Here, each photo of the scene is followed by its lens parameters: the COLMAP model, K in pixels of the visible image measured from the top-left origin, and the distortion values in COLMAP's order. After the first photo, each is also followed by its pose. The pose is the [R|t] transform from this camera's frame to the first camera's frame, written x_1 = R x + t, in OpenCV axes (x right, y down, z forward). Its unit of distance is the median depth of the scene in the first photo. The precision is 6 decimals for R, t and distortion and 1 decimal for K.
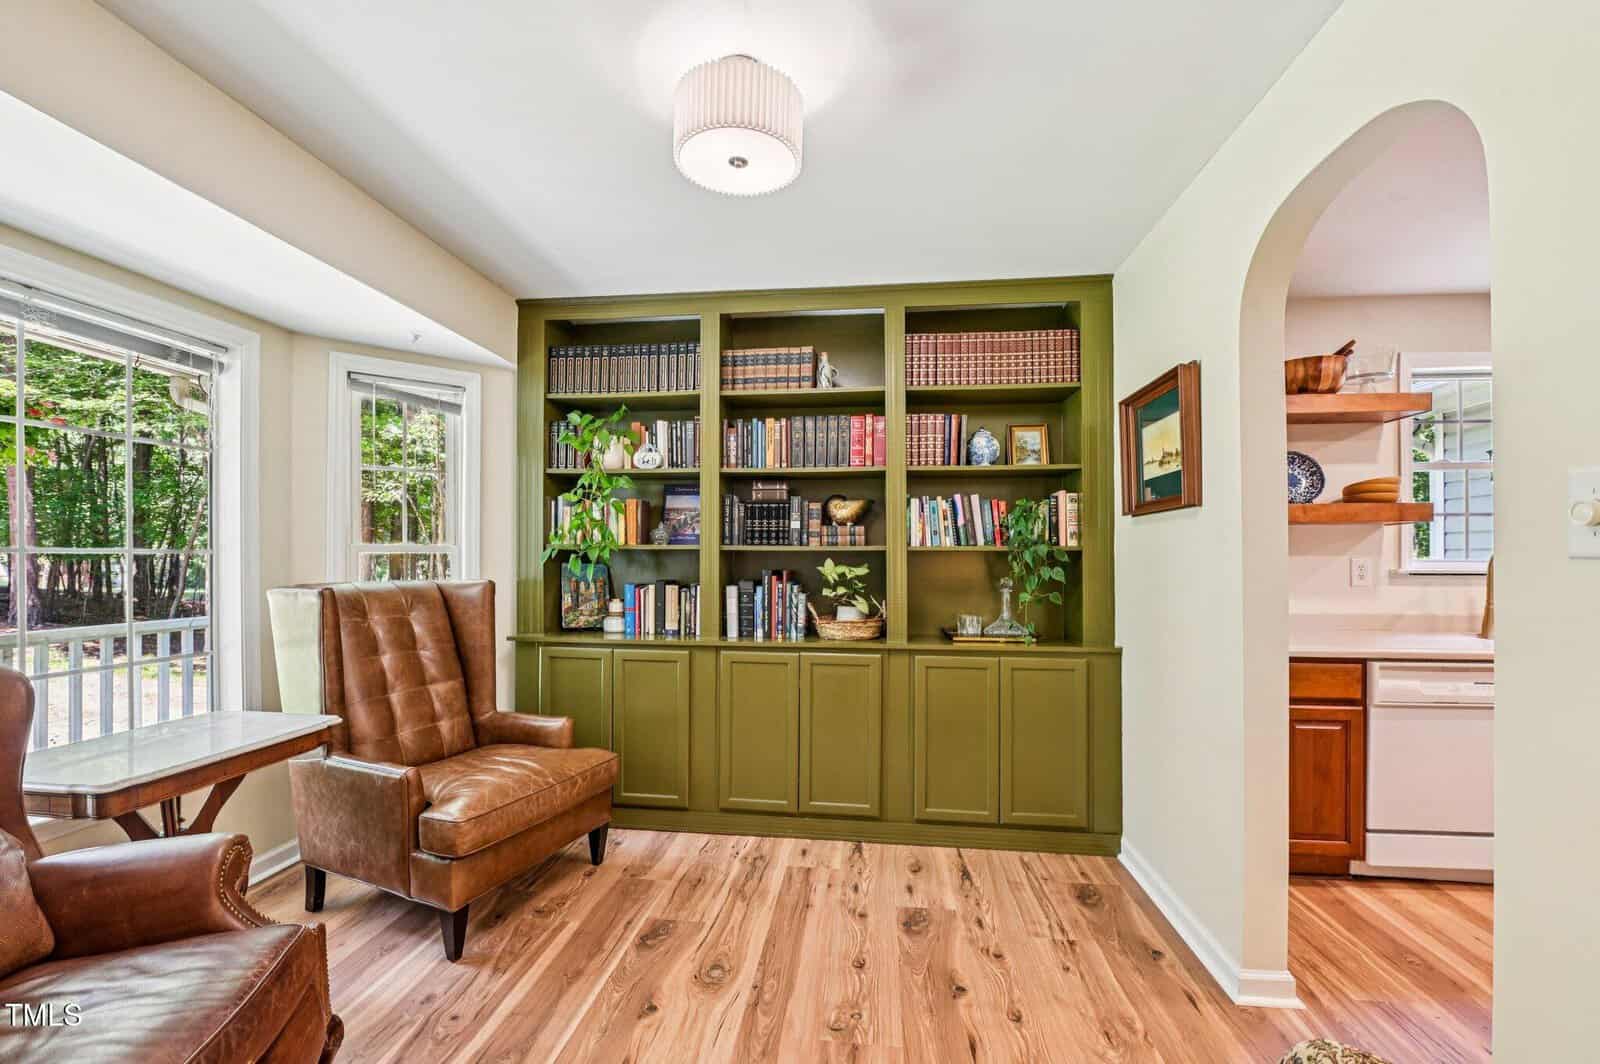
lens RADIAL K [[661.4, 0, 805.9], [0, 661.4, 554.5], [0, 0, 1]] dist [-0.022545, -0.000154]
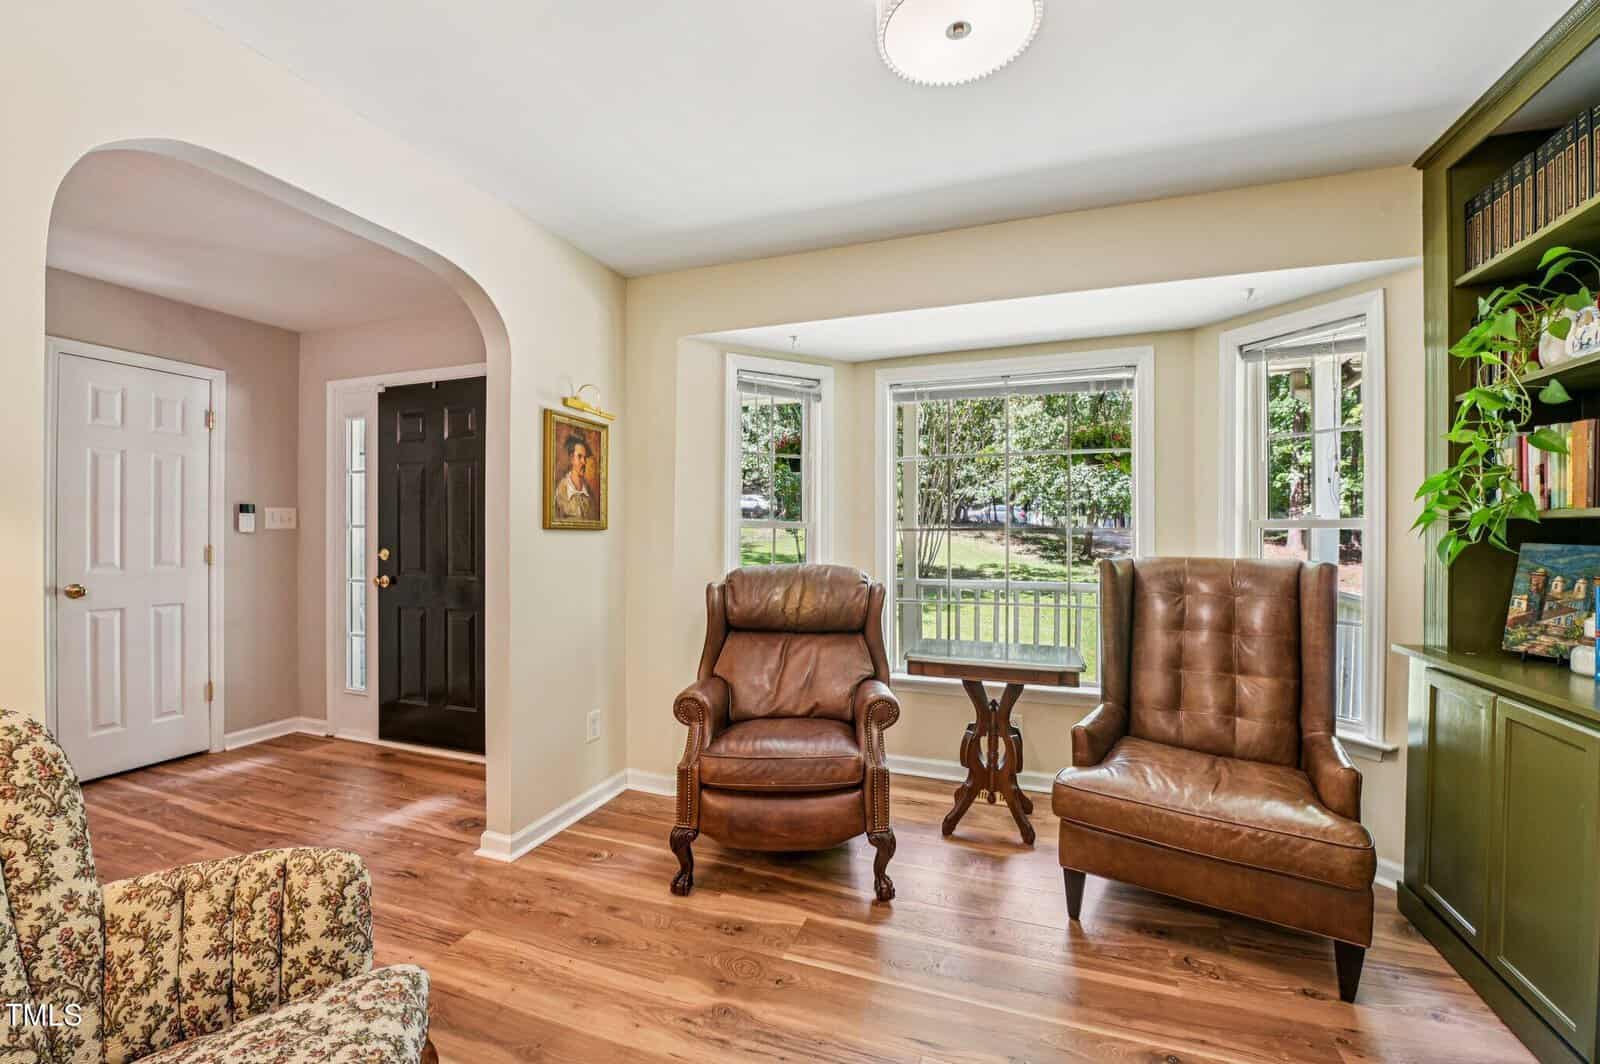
lens RADIAL K [[650.1, 0, 800.0], [0, 650.1, 532.0], [0, 0, 1]] dist [-0.019811, -0.000192]
pose [[-0.245634, -0.003869, -0.969355, 0.429221], [0.003631, 0.999981, -0.004911, 0.004348], [0.969356, -0.004726, -0.245616, 0.621466]]
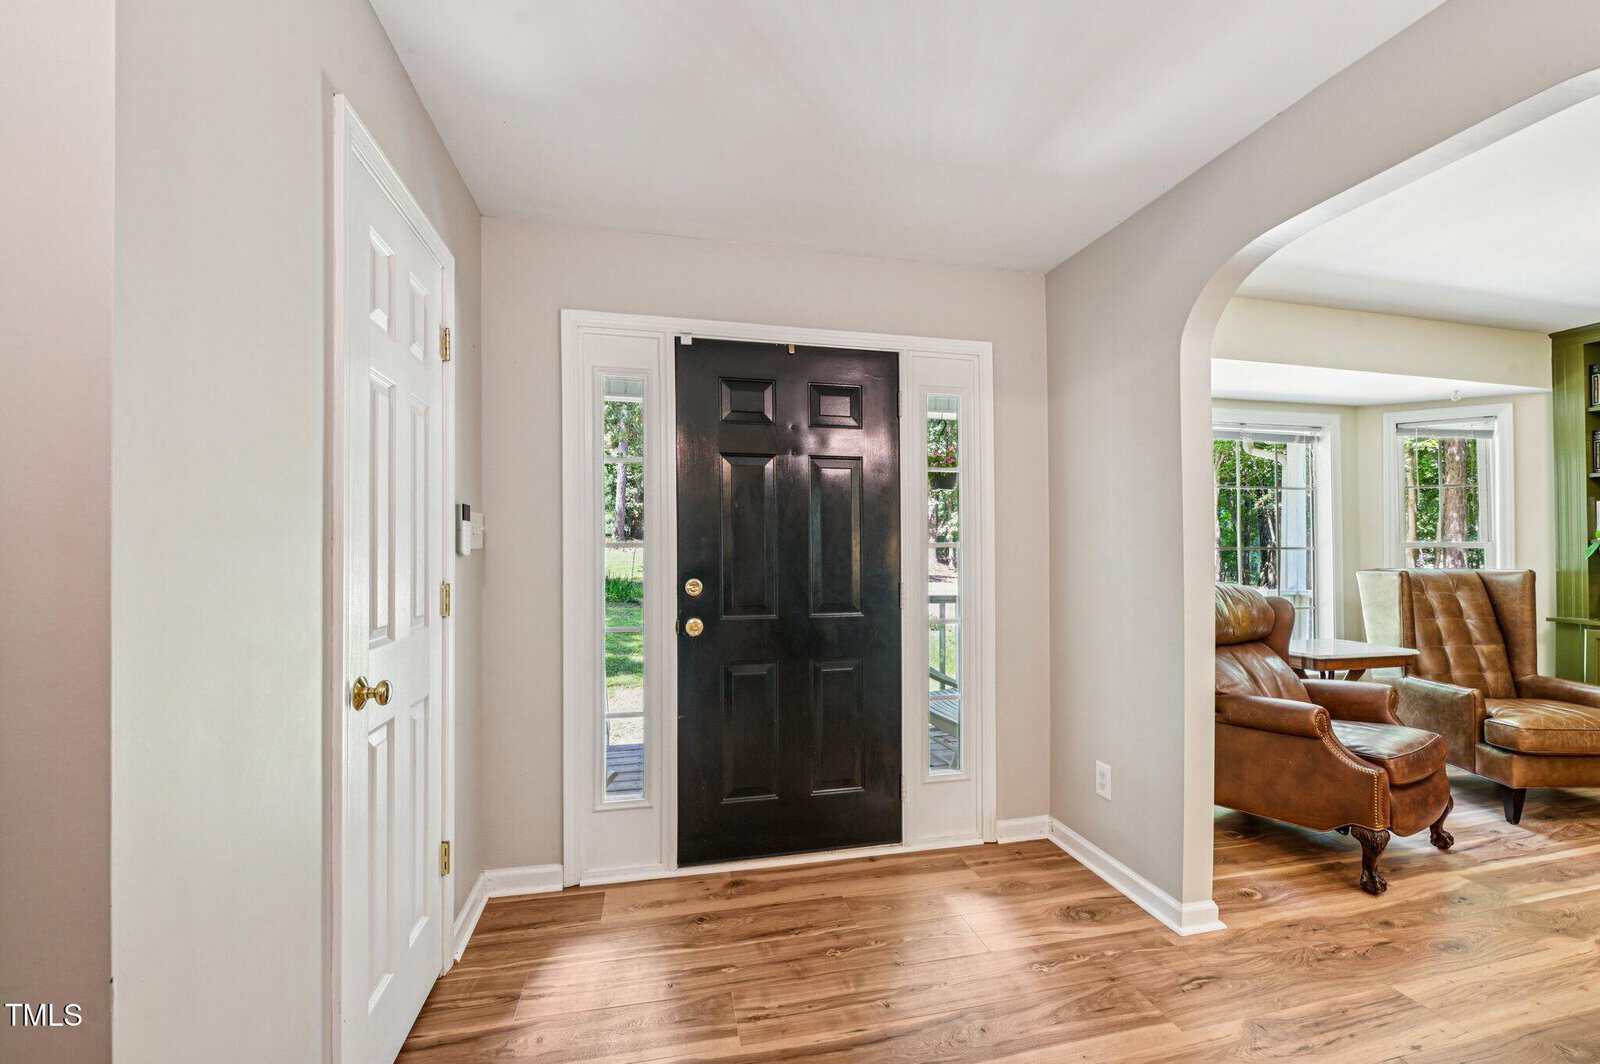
lens RADIAL K [[659.5, 0, 802.7], [0, 659.5, 538.1], [0, 0, 1]] dist [-0.017259, -0.000235]
pose [[0.325187, -0.013106, -0.945559, 0.249912], [0.005483, 0.999913, -0.011974, -0.015775], [0.945634, -0.001290, 0.325230, -0.764975]]
